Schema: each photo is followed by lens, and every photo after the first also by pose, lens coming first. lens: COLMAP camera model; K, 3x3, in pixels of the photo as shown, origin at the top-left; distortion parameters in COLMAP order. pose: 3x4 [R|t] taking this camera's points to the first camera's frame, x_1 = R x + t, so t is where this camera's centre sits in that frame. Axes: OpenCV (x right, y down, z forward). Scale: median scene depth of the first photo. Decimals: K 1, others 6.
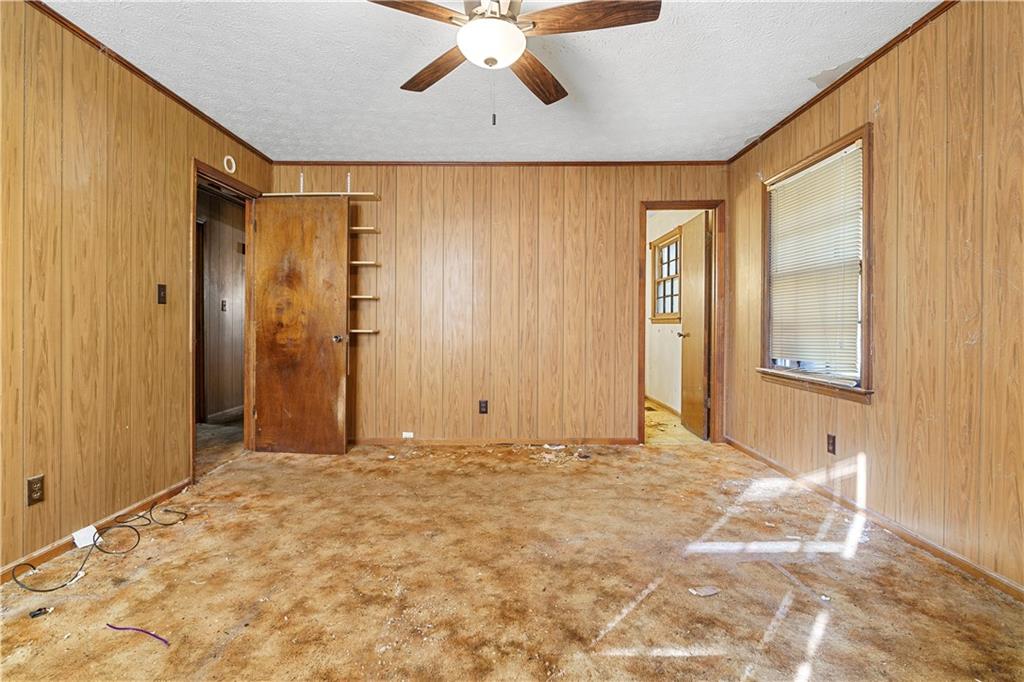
lens RADIAL K [[472.3, 0, 510.4], [0, 472.3, 318.5], [0, 0, 1]] dist [-0.000335, 0.000060]
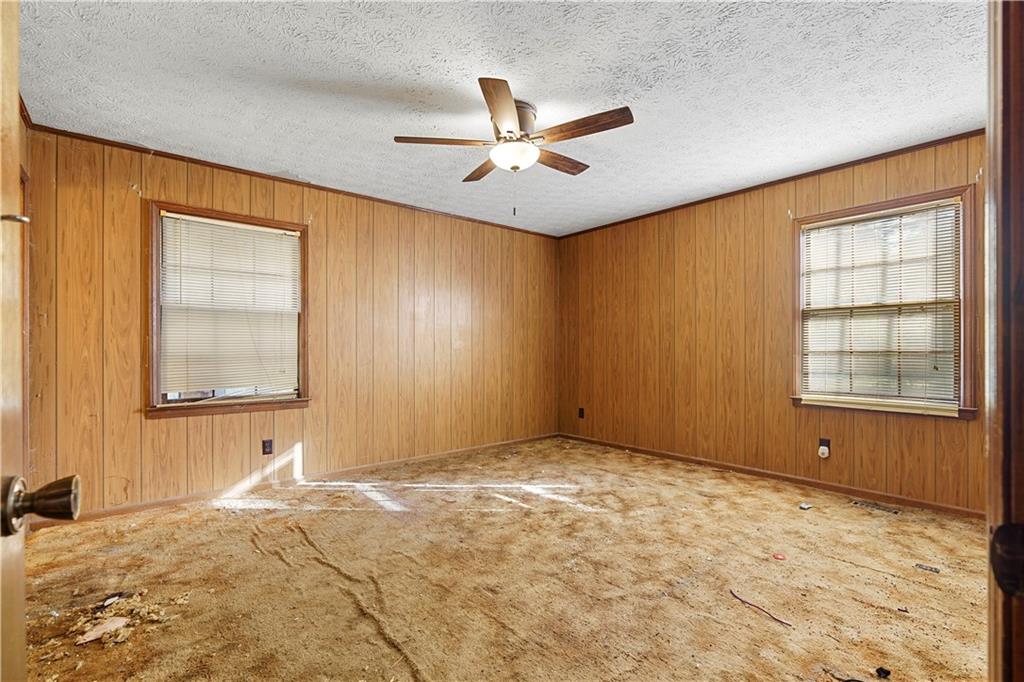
lens RADIAL K [[467.4, 0, 512.0], [0, 467.4, 341.0], [0, 0, 1]] dist [-0.000593, -0.000020]
pose [[-0.642463, 0.014586, 0.766178, -0.911933], [-0.006054, 0.999691, -0.024109, -0.003184], [-0.766293, -0.020127, -0.642176, 1.584743]]
